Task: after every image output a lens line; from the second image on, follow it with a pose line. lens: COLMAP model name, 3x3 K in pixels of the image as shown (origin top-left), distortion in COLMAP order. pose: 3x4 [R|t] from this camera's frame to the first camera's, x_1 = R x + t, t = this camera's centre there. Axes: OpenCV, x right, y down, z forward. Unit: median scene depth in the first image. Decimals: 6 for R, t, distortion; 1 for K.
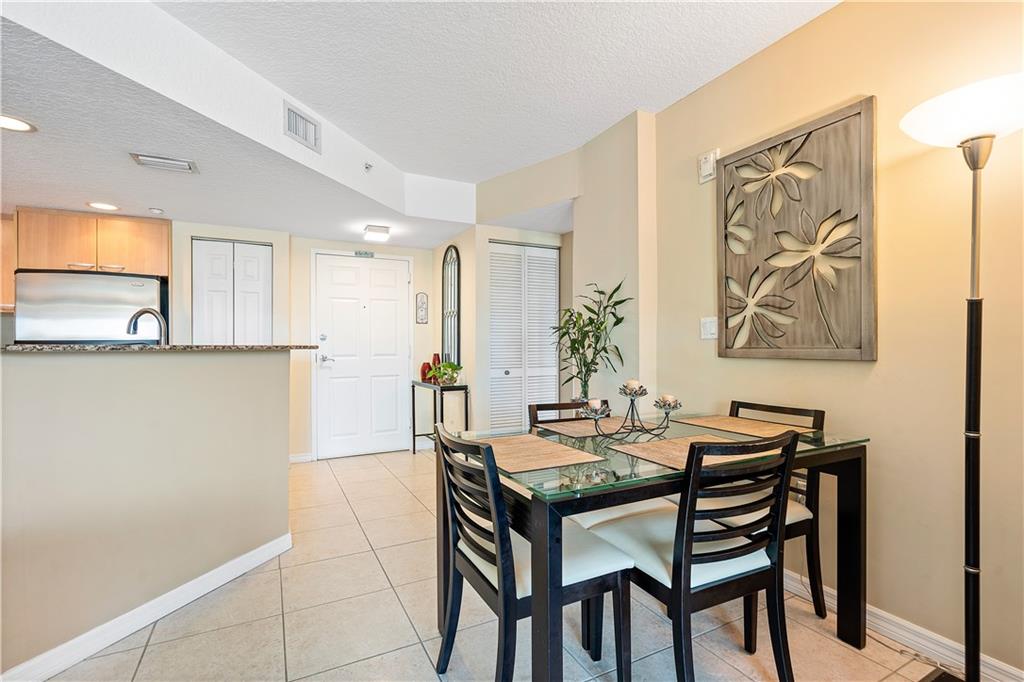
lens RADIAL K [[471.8, 0, 511.9], [0, 471.8, 344.9], [0, 0, 1]] dist [0.000974, 0.000300]
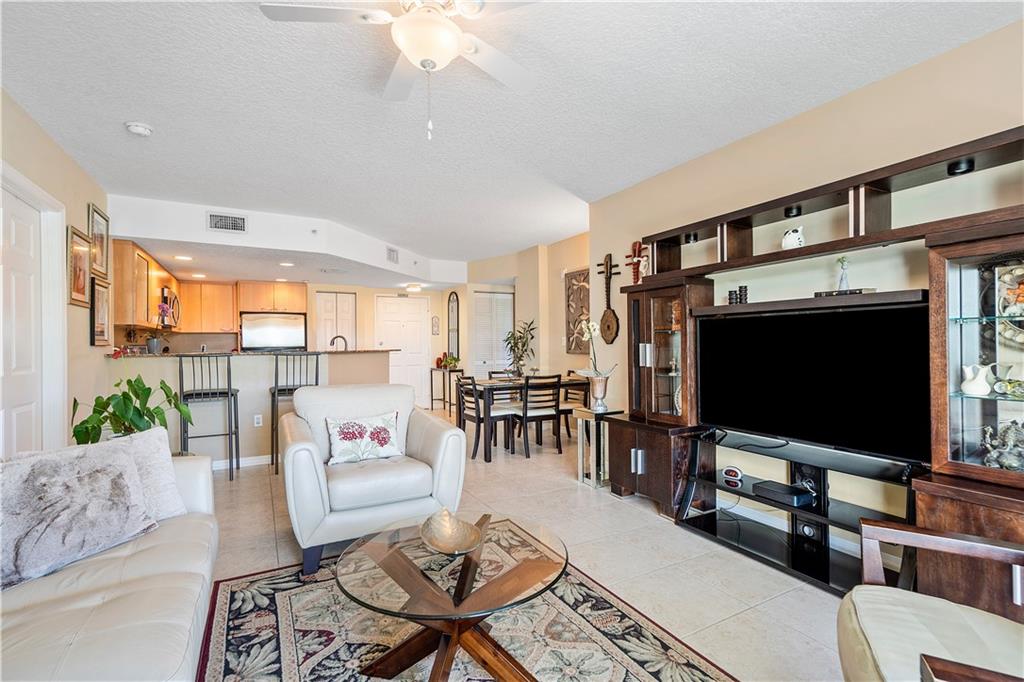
lens RADIAL K [[471.8, 0, 511.9], [0, 471.8, 344.9], [0, 0, 1]] dist [0.000974, 0.000300]
pose [[0.999755, -0.007327, 0.020909, 0.074029], [0.007183, 0.999950, 0.006934, -0.027389], [-0.020959, -0.006782, 0.999757, -1.075374]]
